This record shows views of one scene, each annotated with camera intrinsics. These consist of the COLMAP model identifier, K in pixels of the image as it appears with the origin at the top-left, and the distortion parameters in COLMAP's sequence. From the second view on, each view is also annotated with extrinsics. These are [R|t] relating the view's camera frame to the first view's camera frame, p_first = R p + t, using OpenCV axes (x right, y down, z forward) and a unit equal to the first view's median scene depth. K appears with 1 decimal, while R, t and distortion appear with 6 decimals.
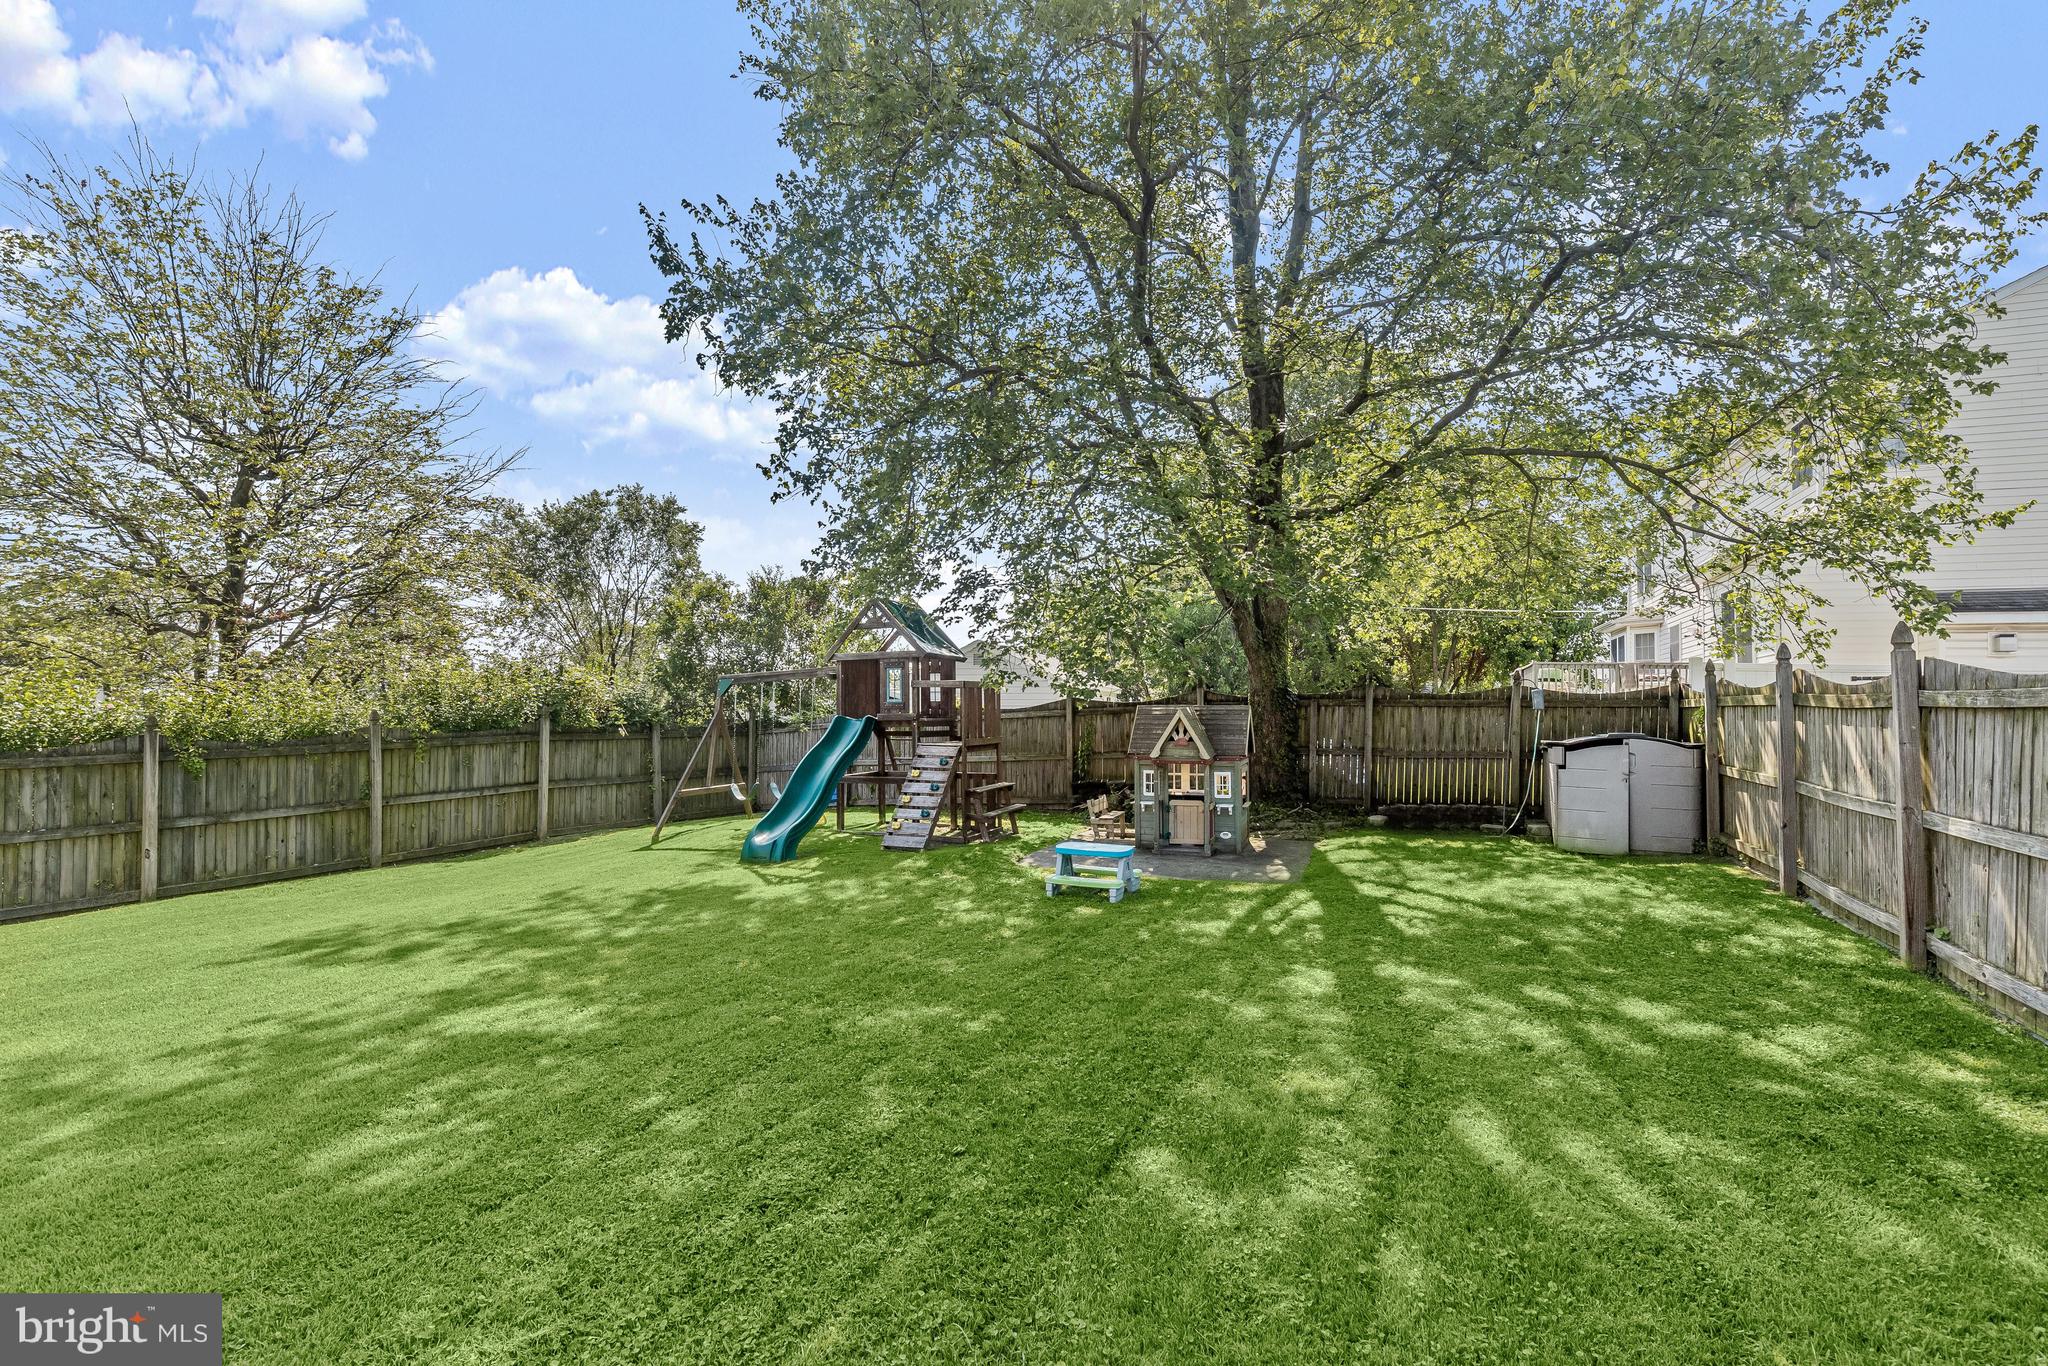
lens RADIAL K [[958.3, 0, 1030.0], [0, 958.3, 684.4], [0, 0, 1]] dist [0.001068, -0.000213]
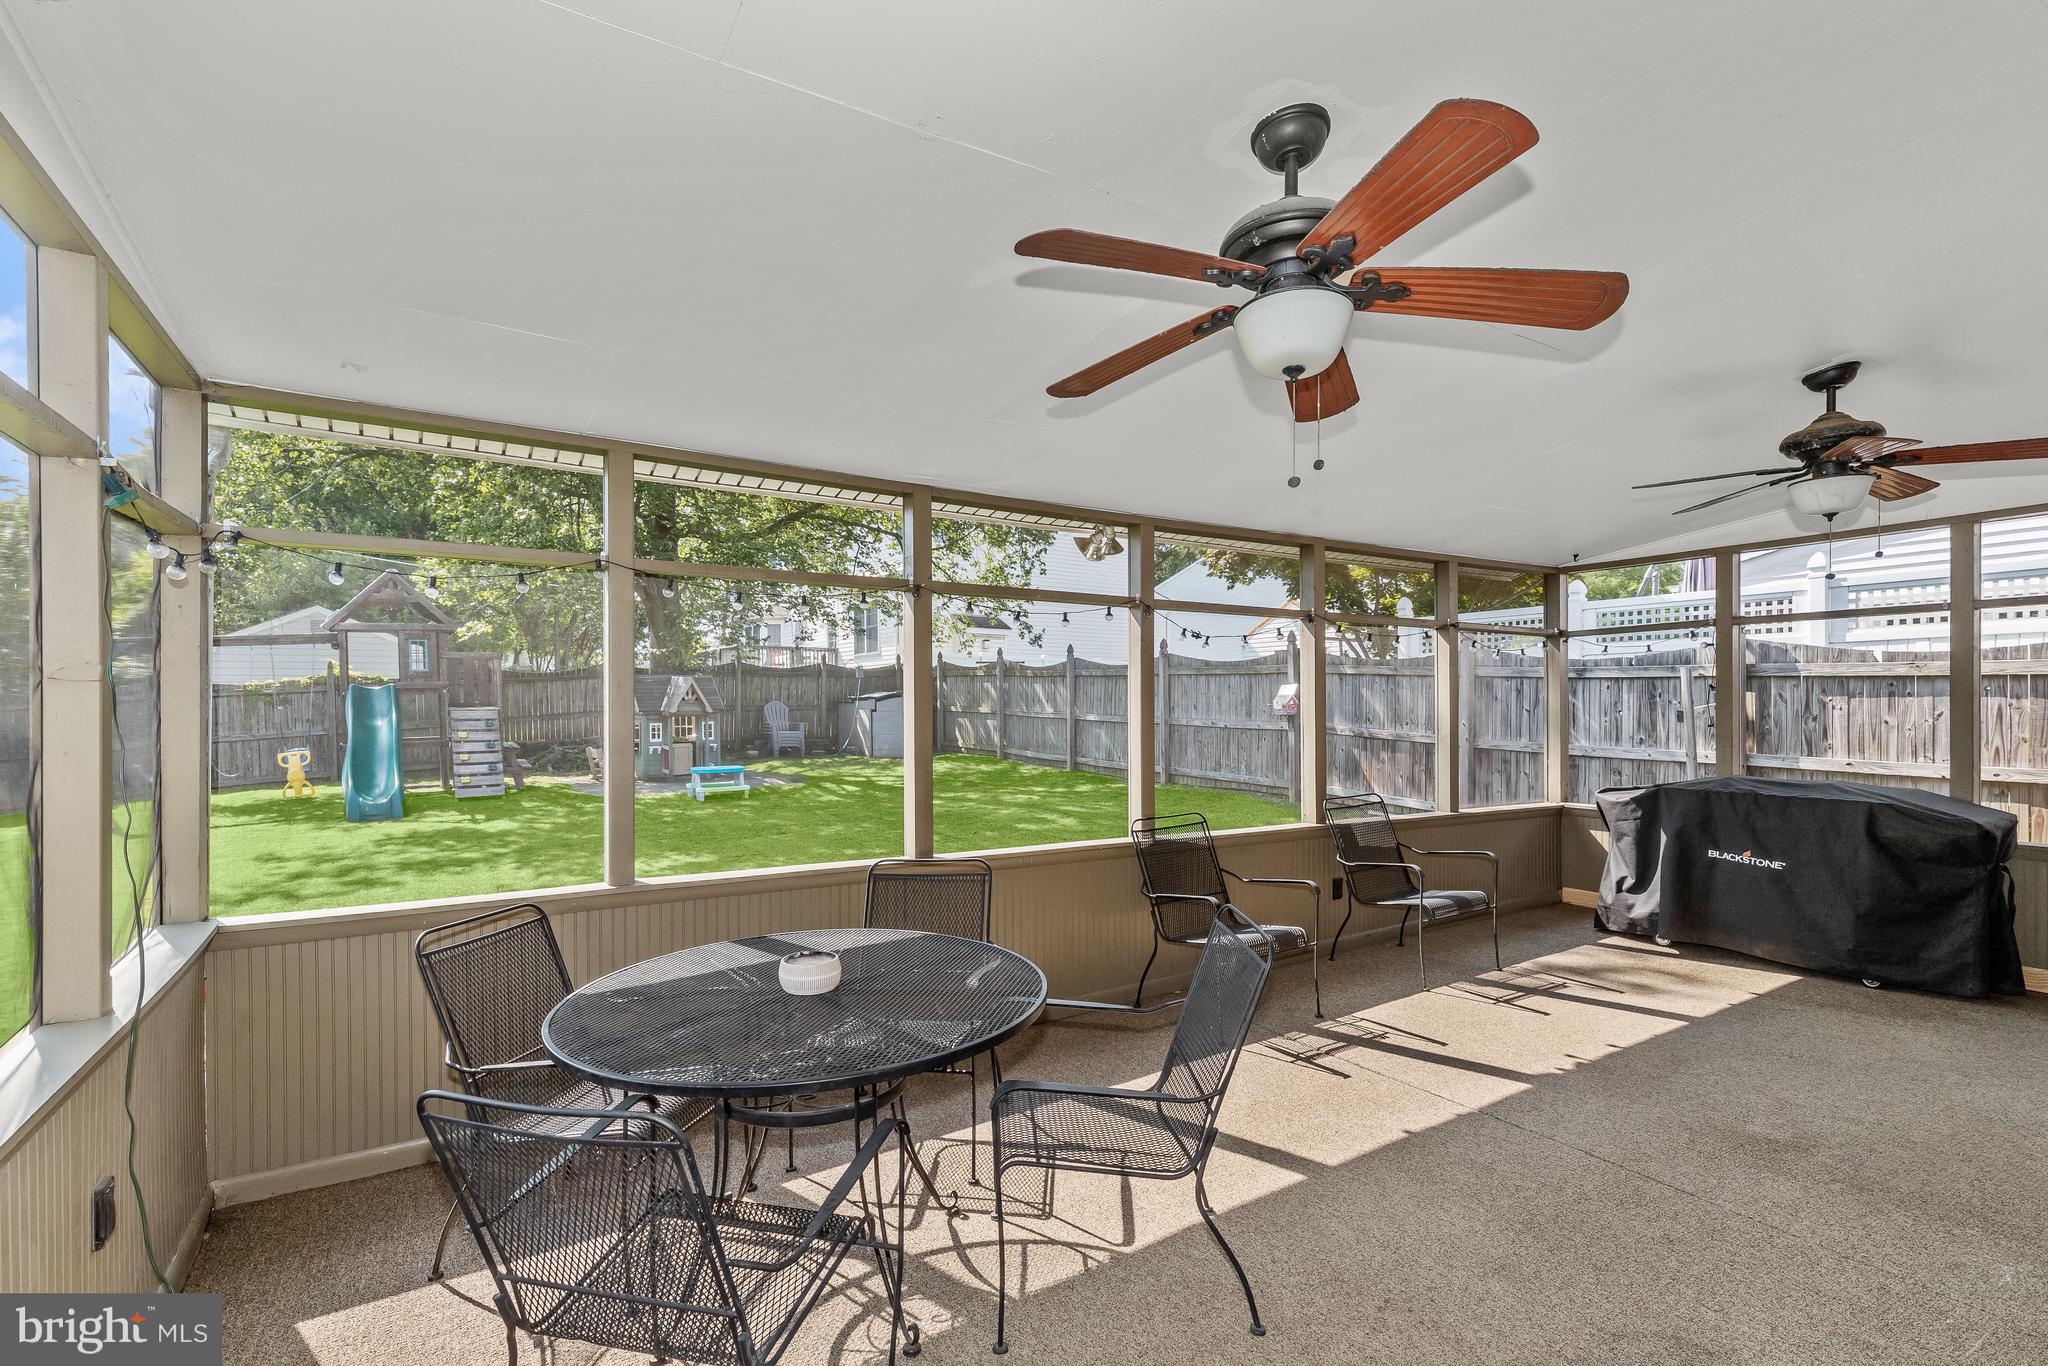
lens RADIAL K [[938.2, 0, 1032.1], [0, 938.2, 677.8], [0, 0, 1]] dist [0.000757, -0.000562]
pose [[0.581008, 0.000205, 0.813898, -0.548329], [-0.019705, 0.999710, 0.013815, -0.002823], [-0.813659, -0.024065, 0.580844, -0.197272]]
